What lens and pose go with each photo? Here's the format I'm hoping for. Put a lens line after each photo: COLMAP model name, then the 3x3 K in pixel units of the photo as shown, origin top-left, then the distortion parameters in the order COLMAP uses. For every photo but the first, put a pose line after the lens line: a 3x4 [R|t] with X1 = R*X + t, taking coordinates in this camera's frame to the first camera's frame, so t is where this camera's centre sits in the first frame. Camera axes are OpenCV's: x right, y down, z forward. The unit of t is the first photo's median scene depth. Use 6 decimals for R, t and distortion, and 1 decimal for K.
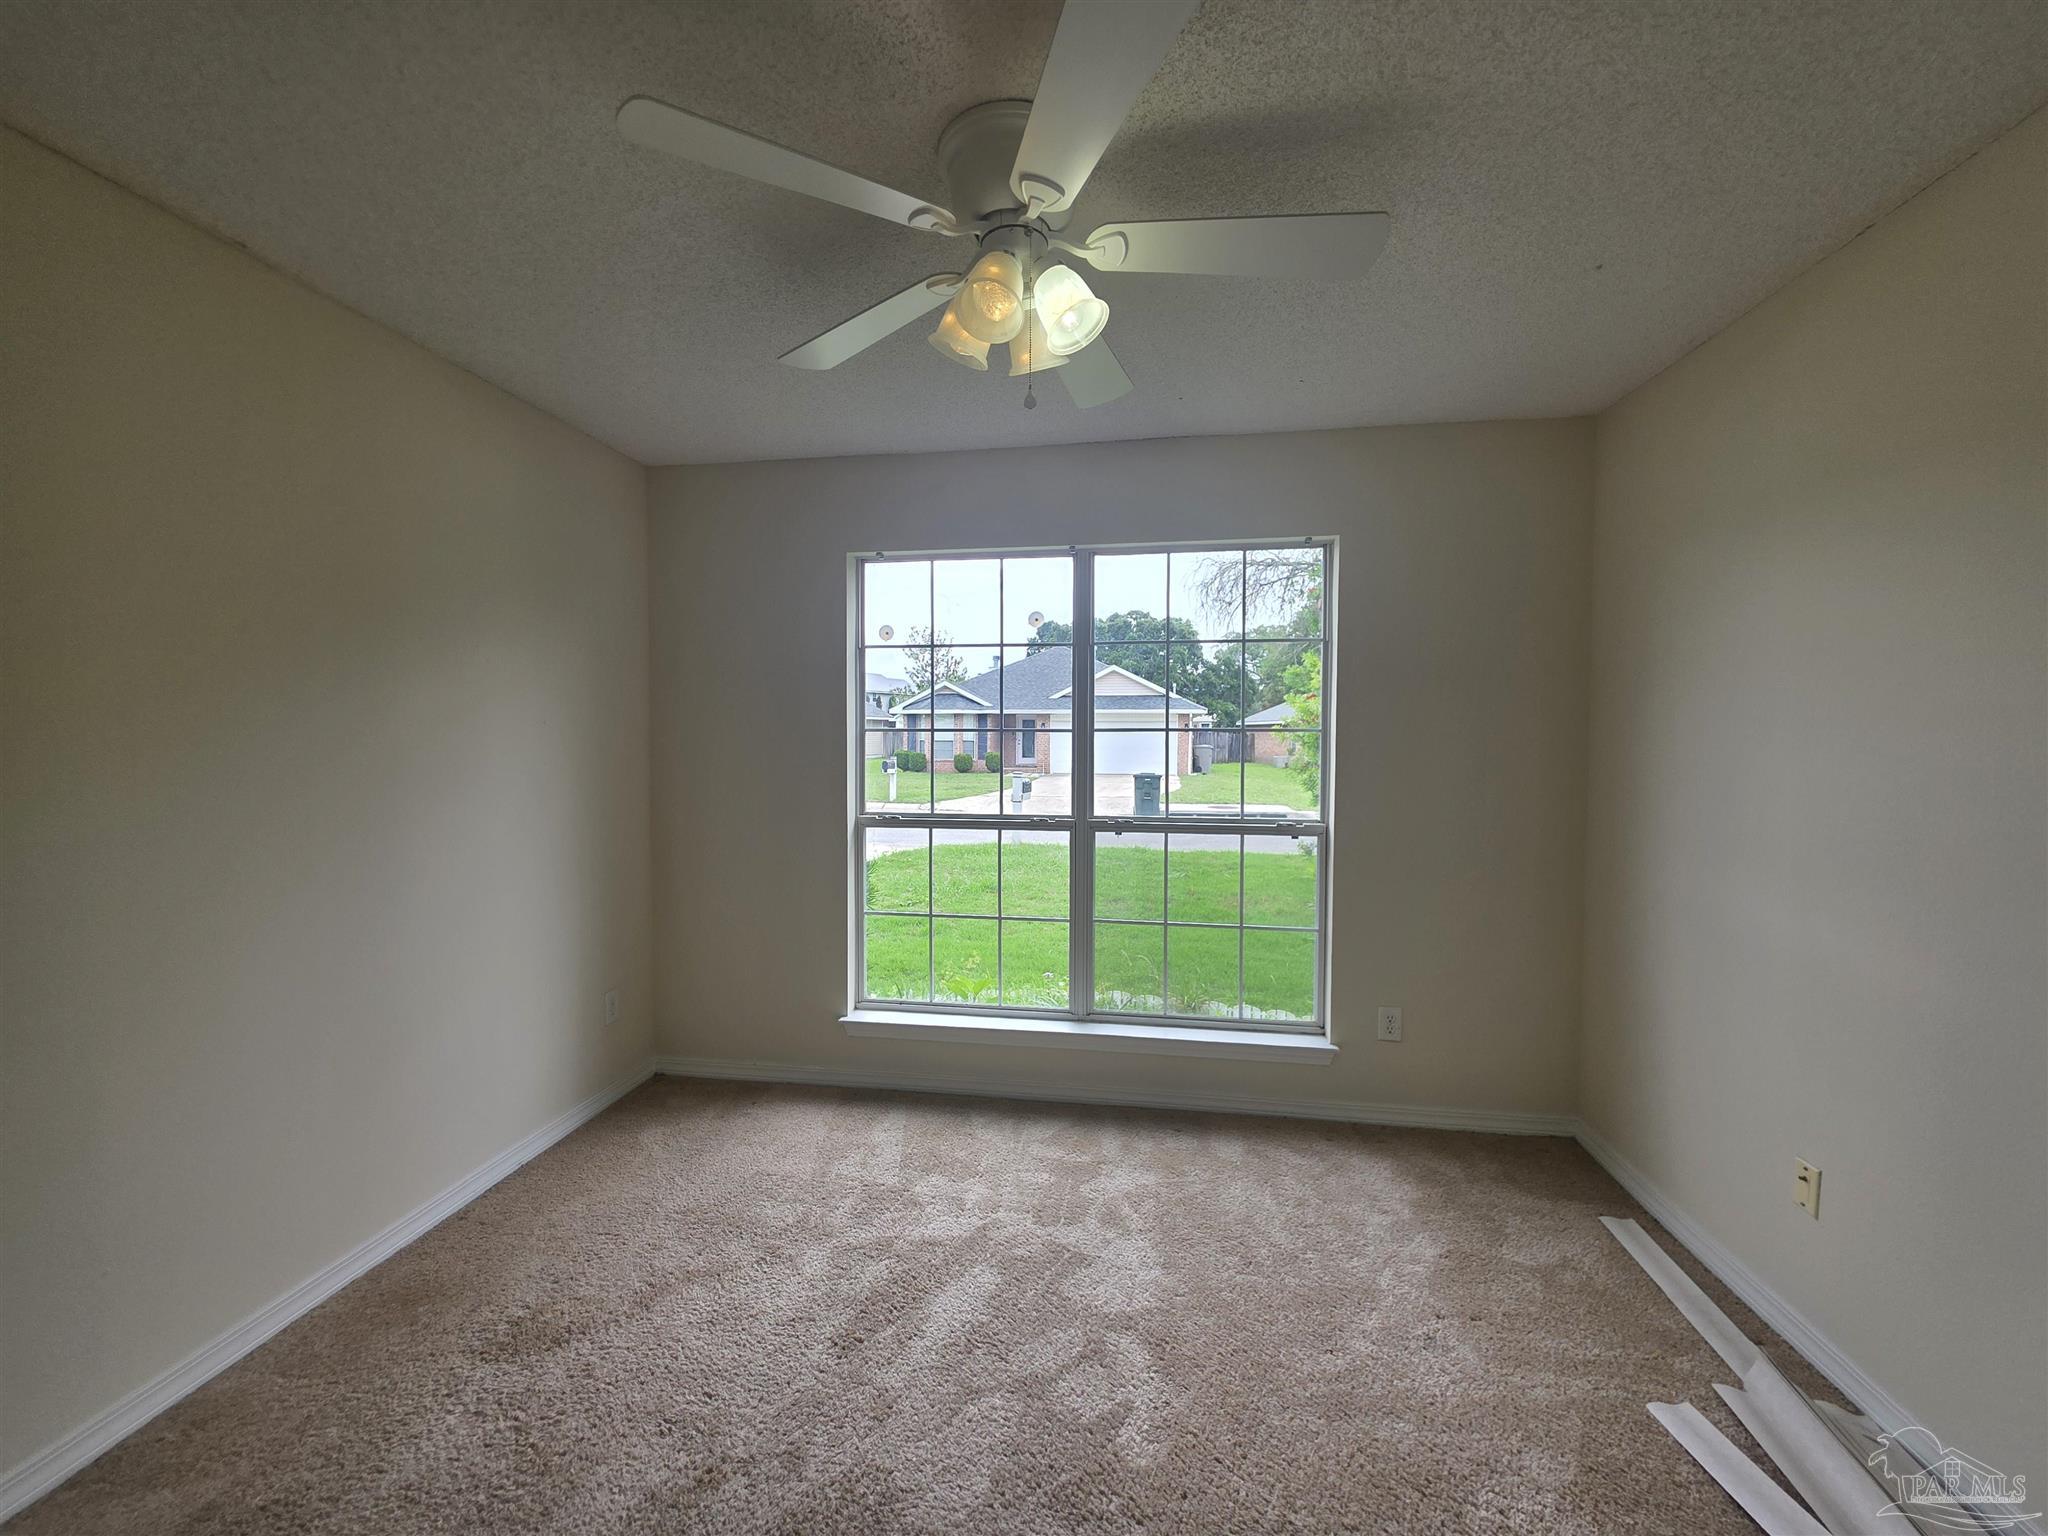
lens RADIAL K [[824.5, 0, 1017.9], [0, 824.5, 759.1], [0, 0, 1]] dist [-0.000162, -0.000066]
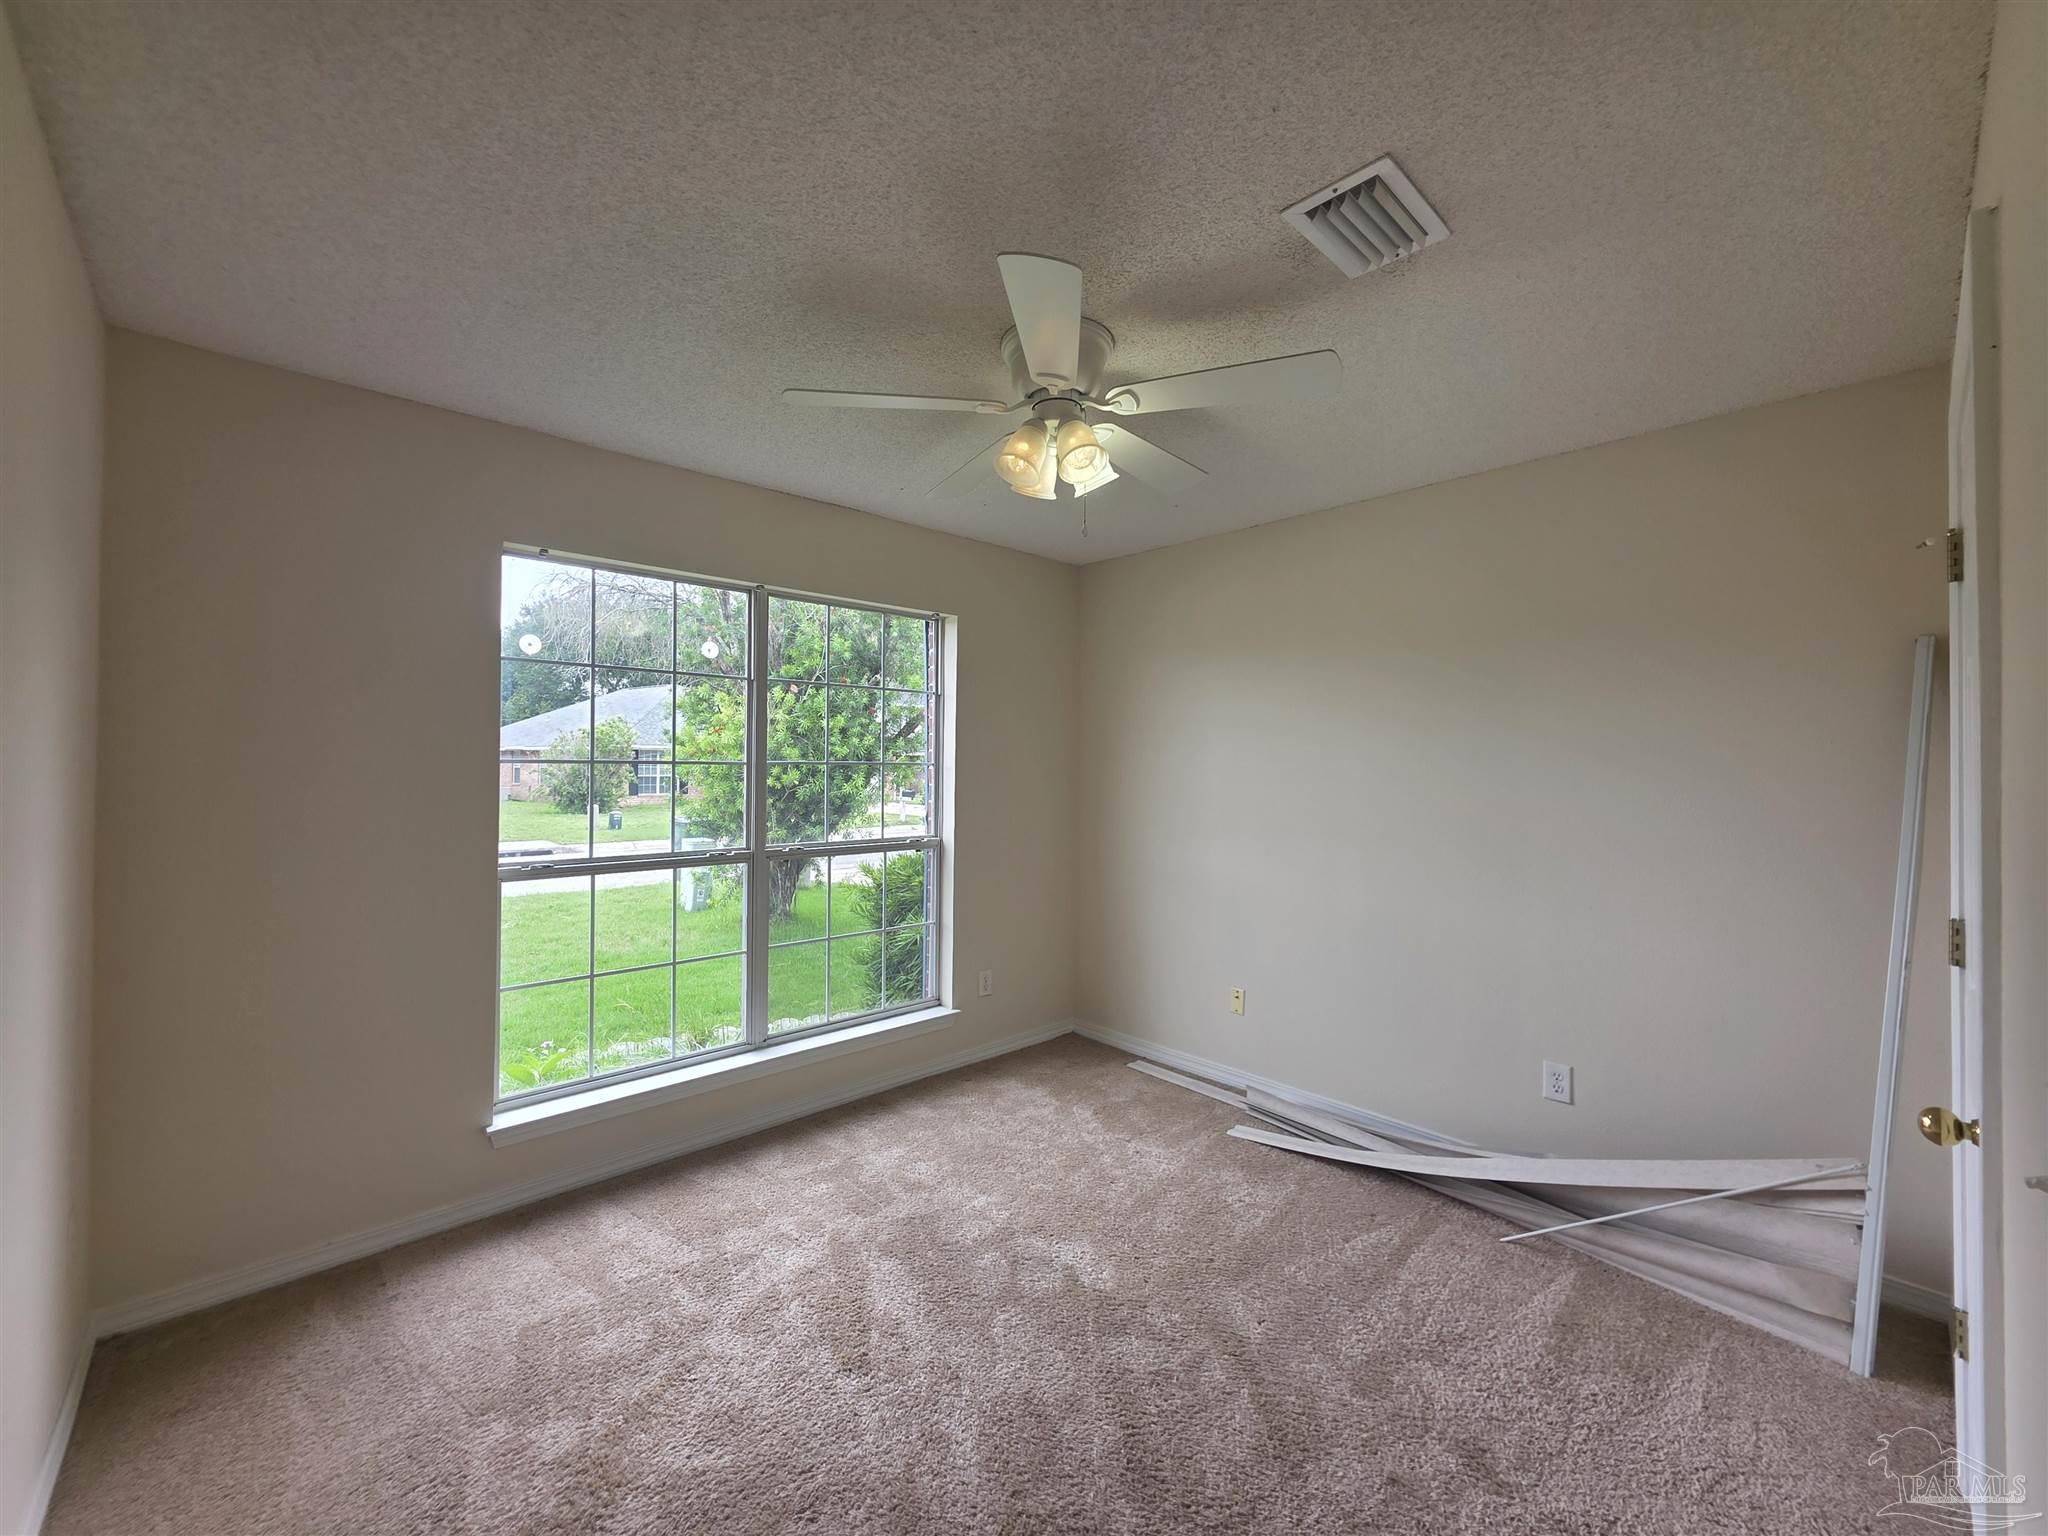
lens RADIAL K [[824.5, 0, 1017.9], [0, 824.5, 759.1], [0, 0, 1]] dist [-0.000162, -0.000066]
pose [[0.621539, 0.005872, 0.783361, -0.612253], [0.025259, 0.999302, -0.027533, -0.002861], [-0.782976, 0.036900, 0.620957, 0.127482]]
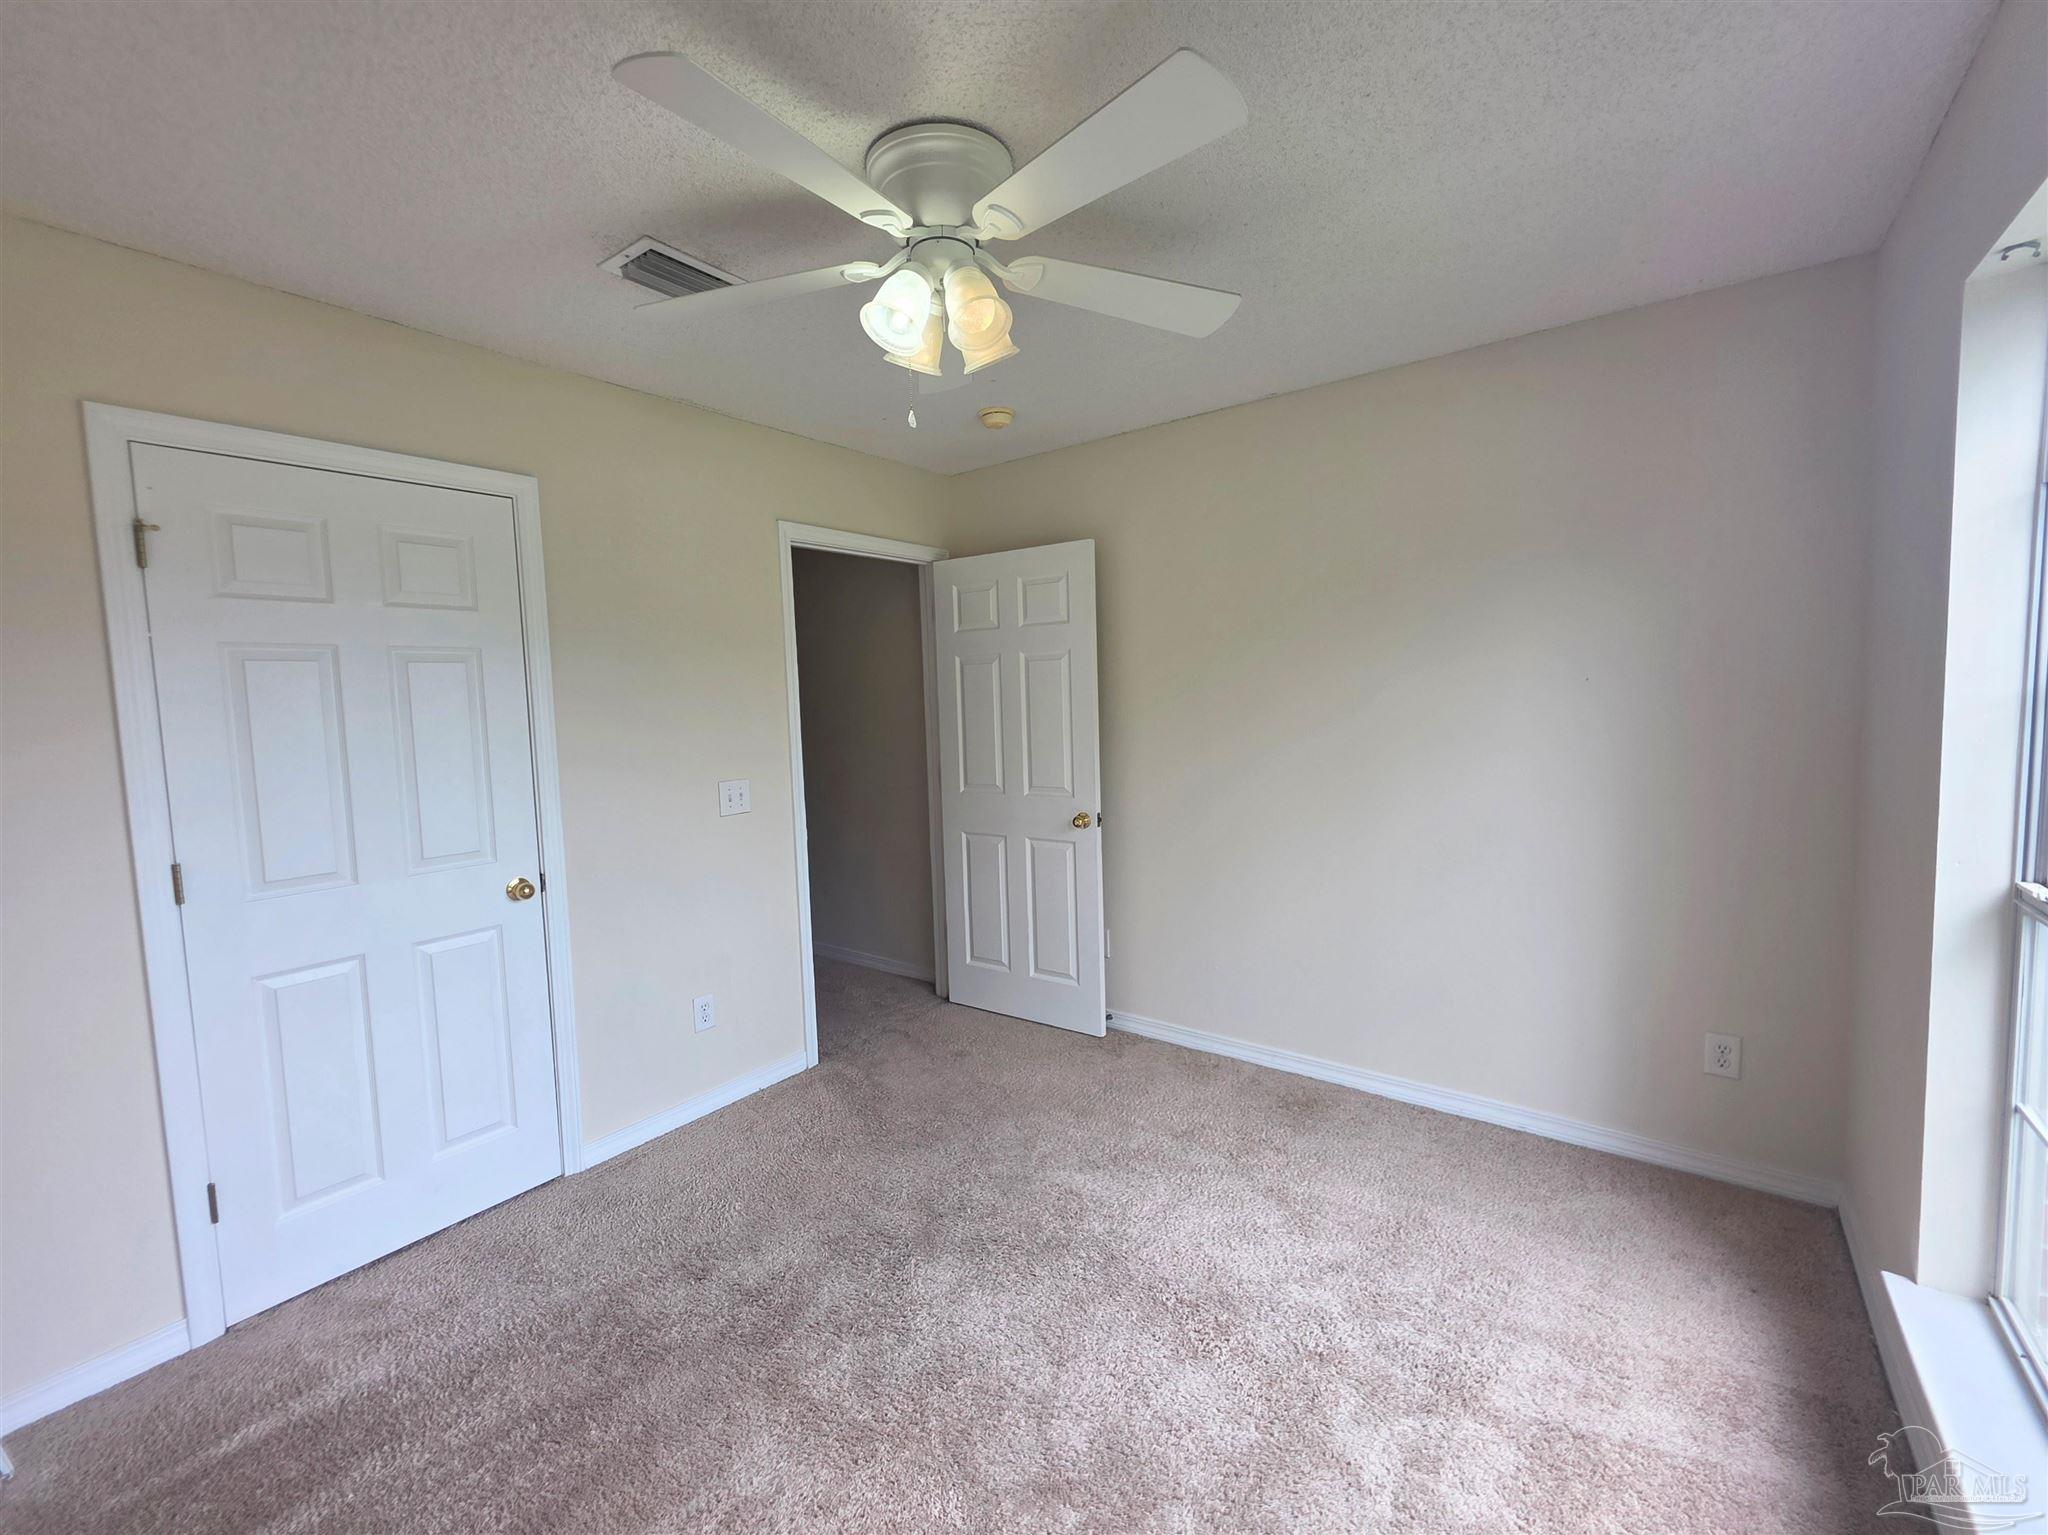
lens RADIAL K [[824.5, 0, 1017.9], [0, 824.5, 758.6], [0, 0, 1]] dist [-0.000162, -0.000066]
pose [[-0.476166, 0.083646, -0.875368, 0.531265], [0.018224, 0.996191, 0.085278, -0.058354], [0.879167, 0.024654, -0.475876, 0.910699]]
